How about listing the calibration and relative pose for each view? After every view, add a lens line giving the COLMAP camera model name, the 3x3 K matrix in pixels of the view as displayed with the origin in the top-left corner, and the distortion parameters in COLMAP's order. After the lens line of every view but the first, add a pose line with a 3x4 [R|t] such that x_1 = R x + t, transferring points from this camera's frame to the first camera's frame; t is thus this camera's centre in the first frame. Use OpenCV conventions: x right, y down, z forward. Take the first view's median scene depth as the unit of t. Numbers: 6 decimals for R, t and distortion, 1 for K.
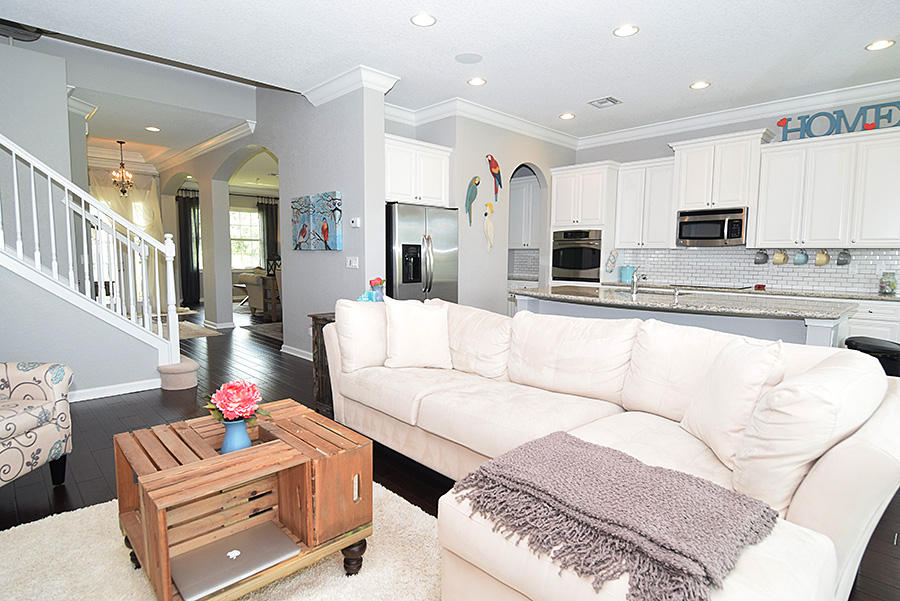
lens RADIAL K [[473.0, 0, 450.0], [0, 473.0, 300.5], [0, 0, 1]] dist [0.010778, -0.021846]
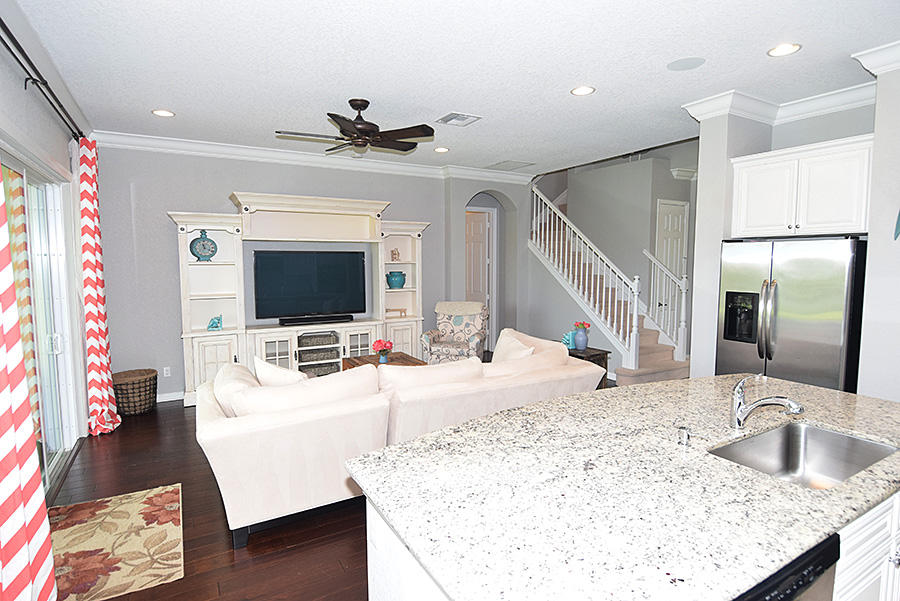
lens RADIAL K [[473.0, 0, 450.0], [0, 473.0, 300.5], [0, 0, 1]] dist [0.010778, -0.021846]
pose [[-0.243041, 0.074430, -0.967156, 0.724390], [-0.093763, 0.990580, 0.099795, -0.127302], [0.965474, 0.114938, -0.233773, 0.669270]]
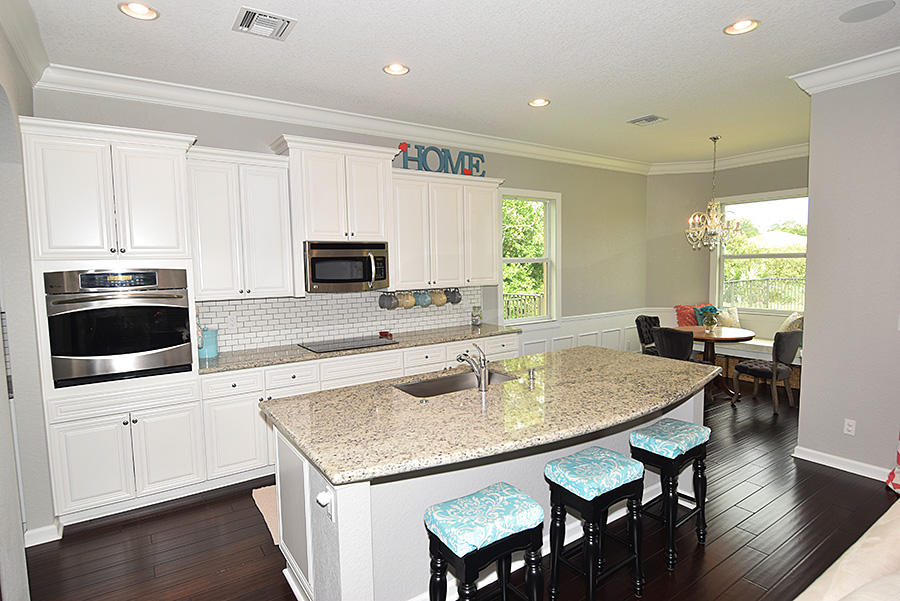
lens RADIAL K [[473.0, 0, 450.0], [0, 473.0, 300.5], [0, 0, 1]] dist [0.010778, -0.021846]
pose [[0.170363, -0.092017, 0.981076, -0.161174], [0.114868, 0.990697, 0.072973, -0.142519], [-0.978663, 0.100263, 0.179348, 0.749920]]
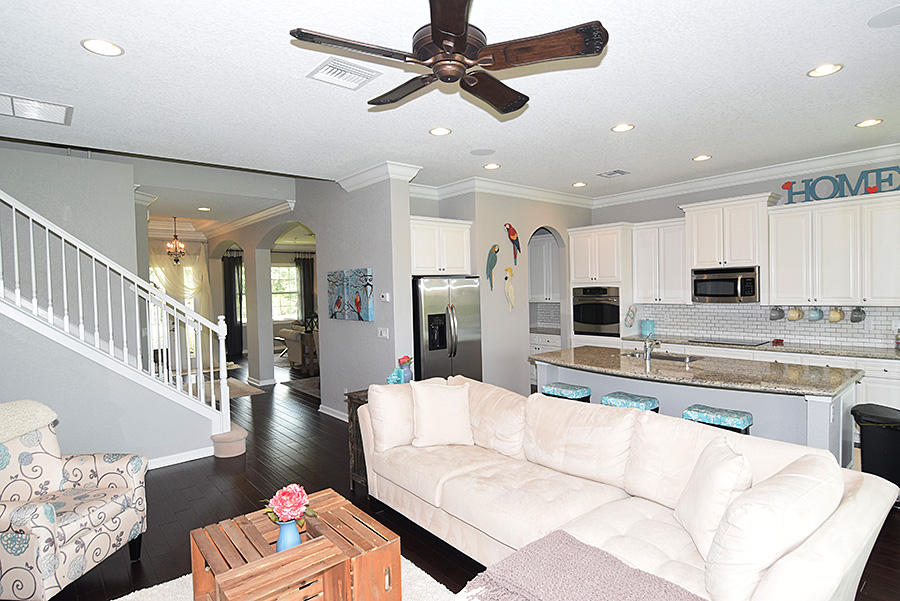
lens RADIAL K [[471.2, 0, 450.0], [0, 471.2, 300.5], [0, 0, 1]] dist [0.014536, -0.026070]
pose [[0.997380, -0.031710, -0.065015, 0.018422], [0.027149, 0.997187, -0.069869, -0.067580], [0.067048, 0.067921, 0.995435, -0.068278]]
